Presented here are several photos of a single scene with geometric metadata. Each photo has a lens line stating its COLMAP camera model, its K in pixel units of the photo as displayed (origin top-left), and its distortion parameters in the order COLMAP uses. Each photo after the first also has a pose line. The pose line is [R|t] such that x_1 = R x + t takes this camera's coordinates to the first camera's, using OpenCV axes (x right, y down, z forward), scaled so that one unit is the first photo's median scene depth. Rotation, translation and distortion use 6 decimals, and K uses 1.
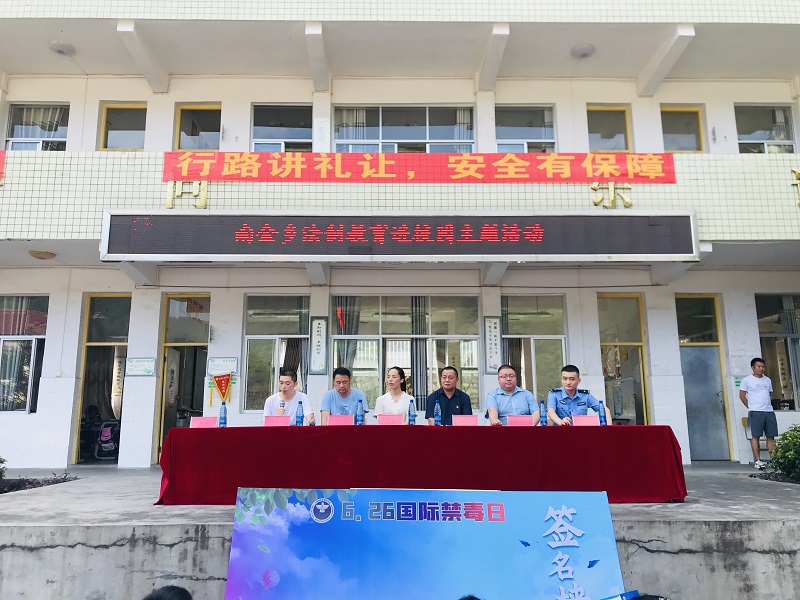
lens RADIAL K [[655.7, 0, 400.0], [0, 655.7, 300.0], [0, 0, 1]] dist [0.008665, -0.008941]
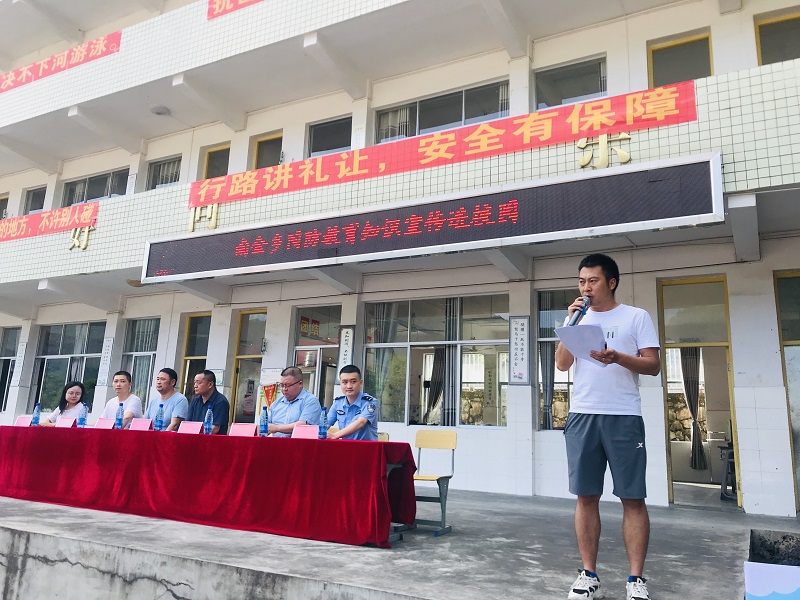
lens RADIAL K [[647.8, 0, 400.0], [0, 647.8, 300.0], [0, 0, 1]] dist [0.007416, 0.018136]
pose [[0.872855, -0.062821, -0.483920, 0.470569], [0.047804, 0.997917, -0.043322, 0.037440], [0.485633, 0.014681, 0.874040, 0.213682]]
